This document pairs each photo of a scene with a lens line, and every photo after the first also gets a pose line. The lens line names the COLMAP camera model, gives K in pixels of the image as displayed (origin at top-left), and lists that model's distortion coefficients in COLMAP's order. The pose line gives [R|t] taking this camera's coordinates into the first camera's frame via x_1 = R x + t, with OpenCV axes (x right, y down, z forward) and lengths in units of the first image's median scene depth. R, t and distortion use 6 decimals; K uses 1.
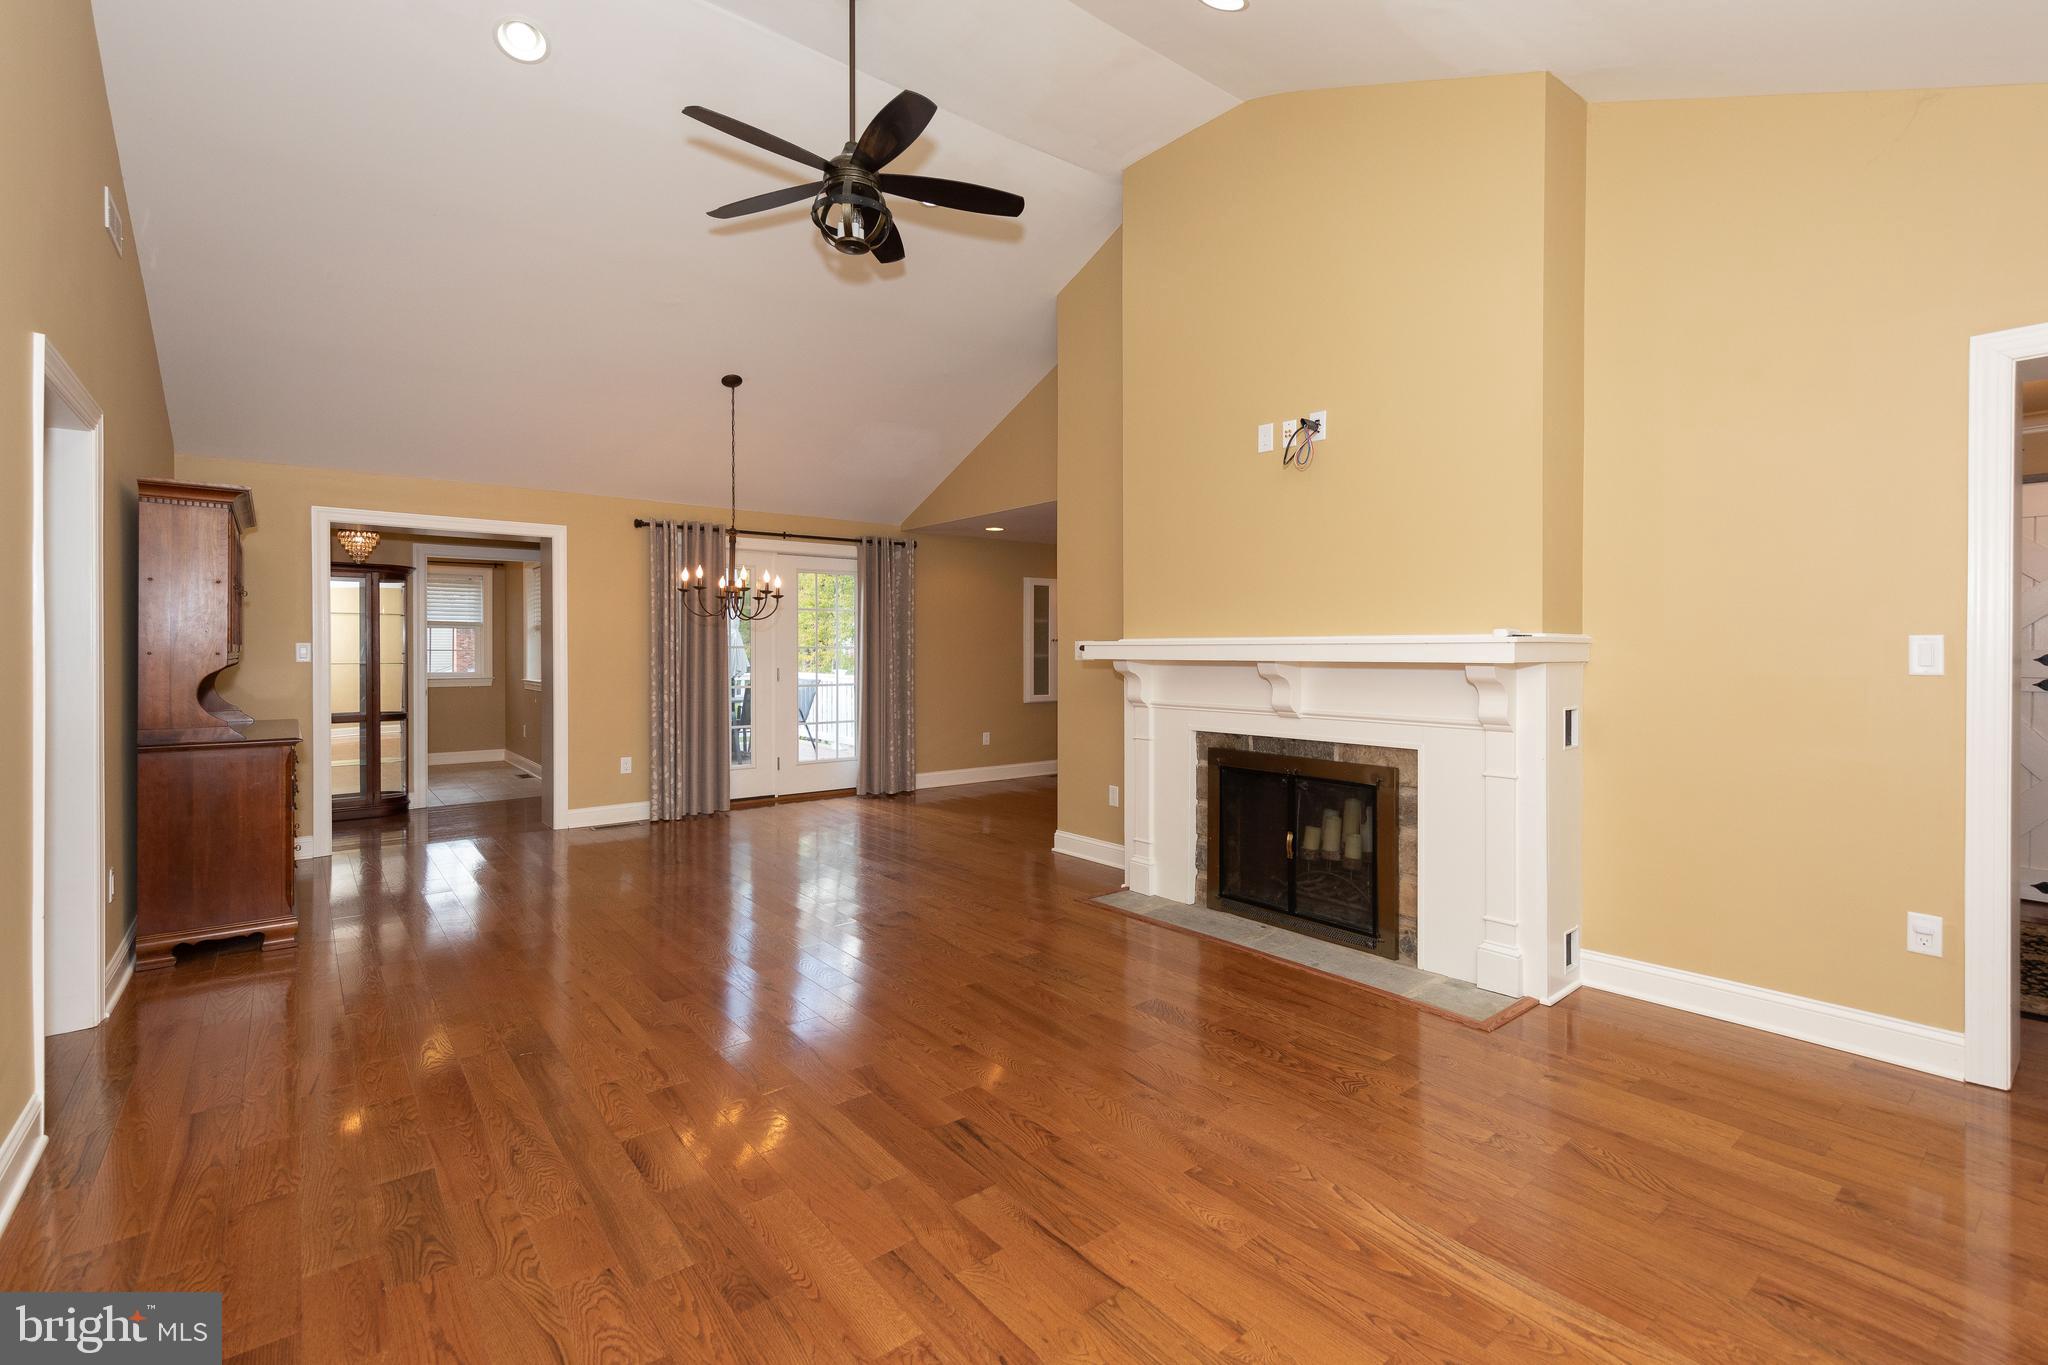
lens RADIAL K [[933.0, 0, 1047.7], [0, 933.0, 657.7], [0, 0, 1]] dist [0.000767, -0.000343]
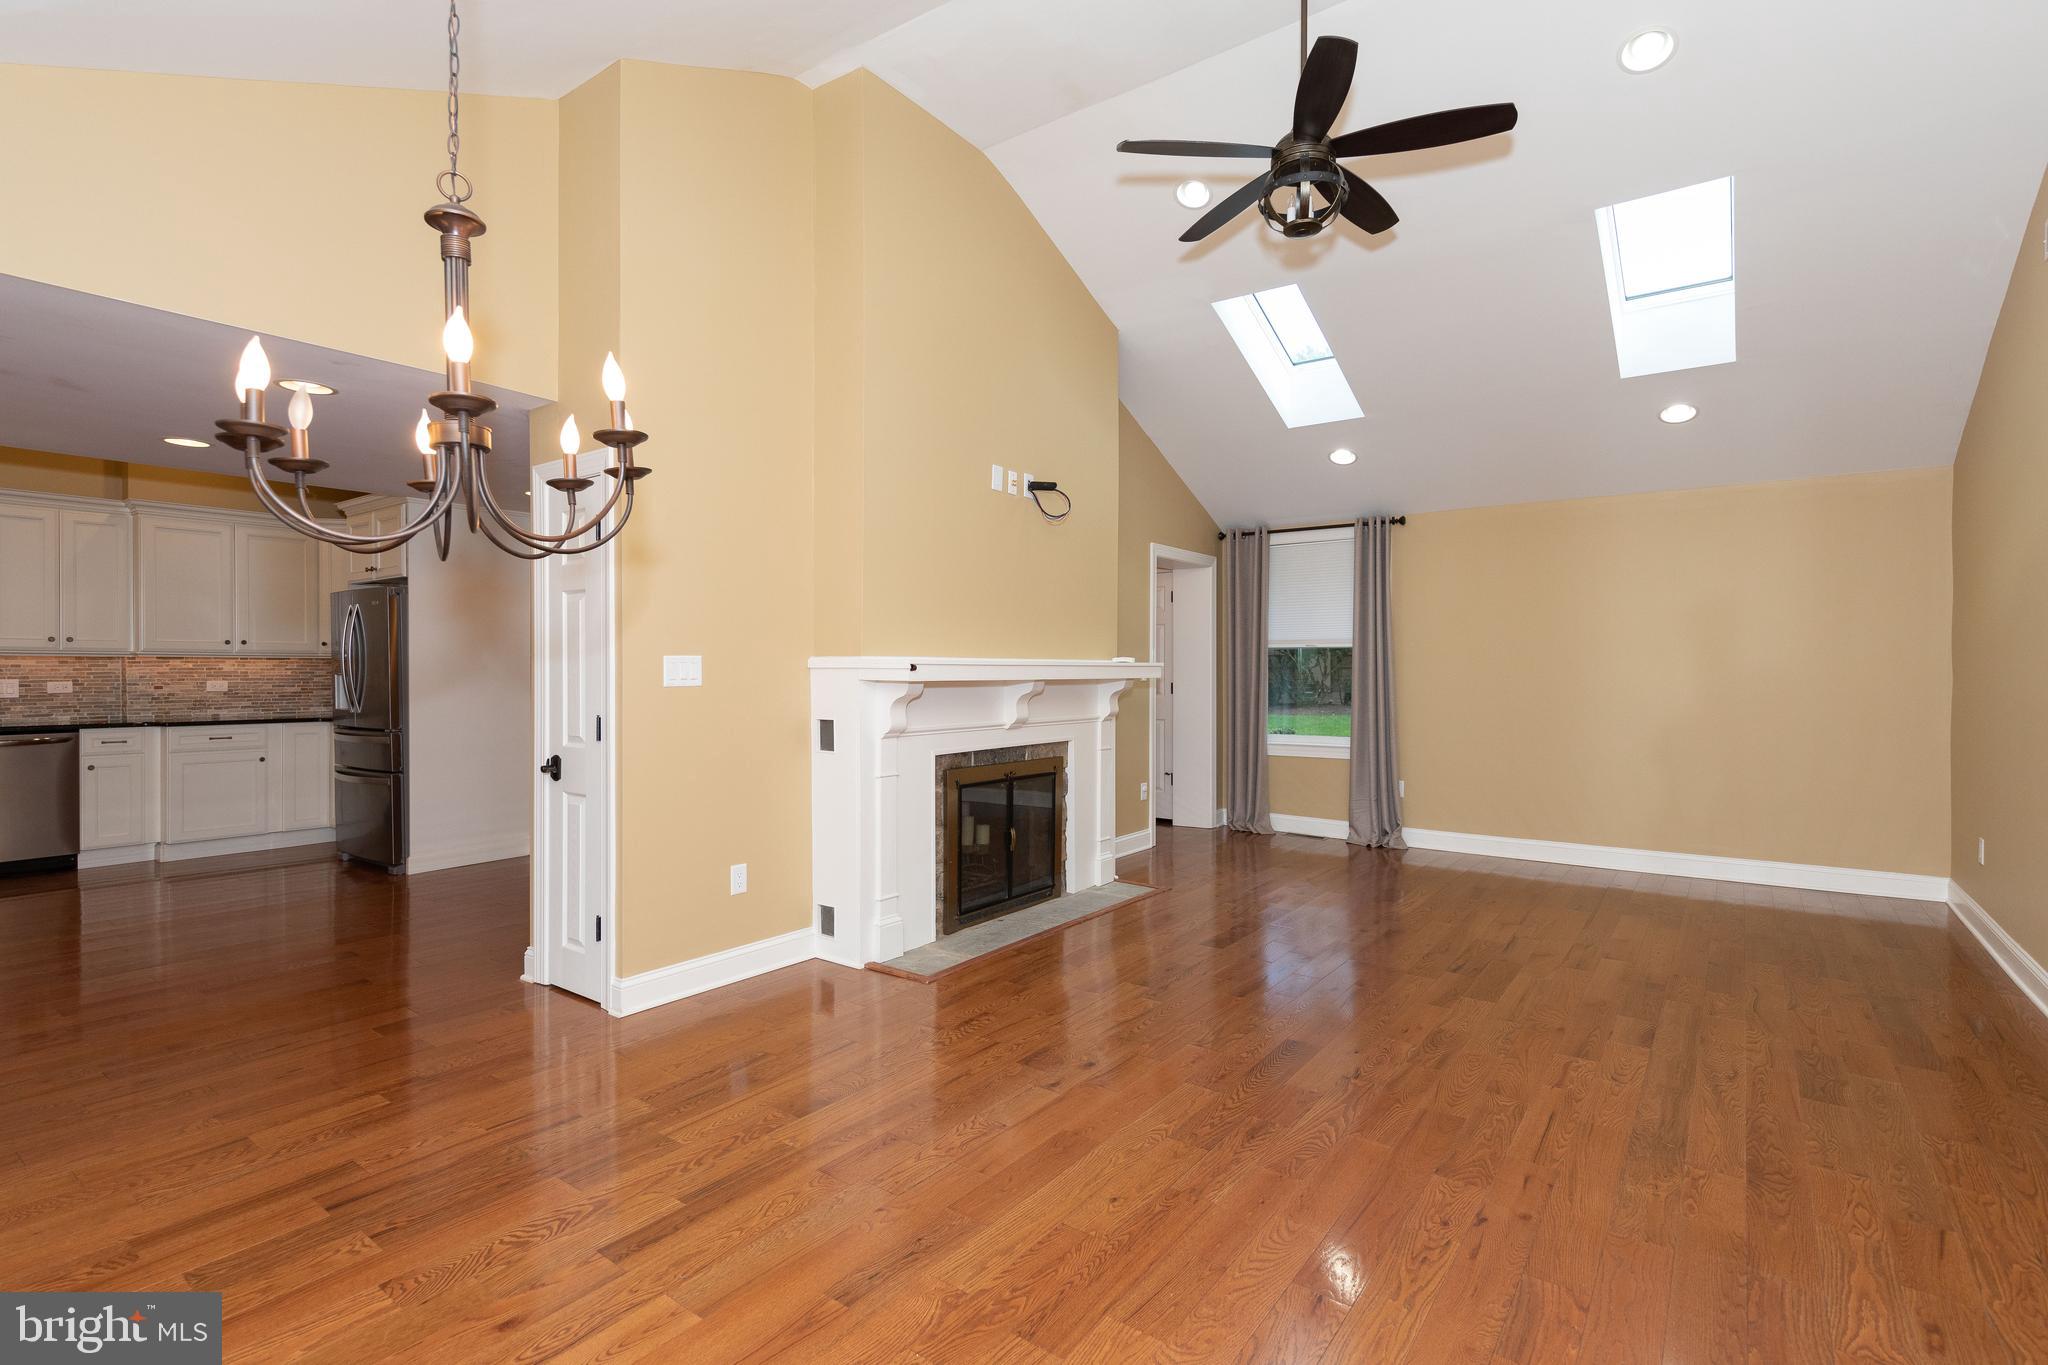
lens RADIAL K [[987.3, 0, 1024.0], [0, 987.3, 682.5], [0, 0, 1]] dist [0.002837, 0.001133]
pose [[-0.258045, -0.013797, 0.966034, -0.875897], [0.007076, 0.999844, 0.016171, -0.011722], [-0.966107, 0.011008, -0.257907, 1.233306]]
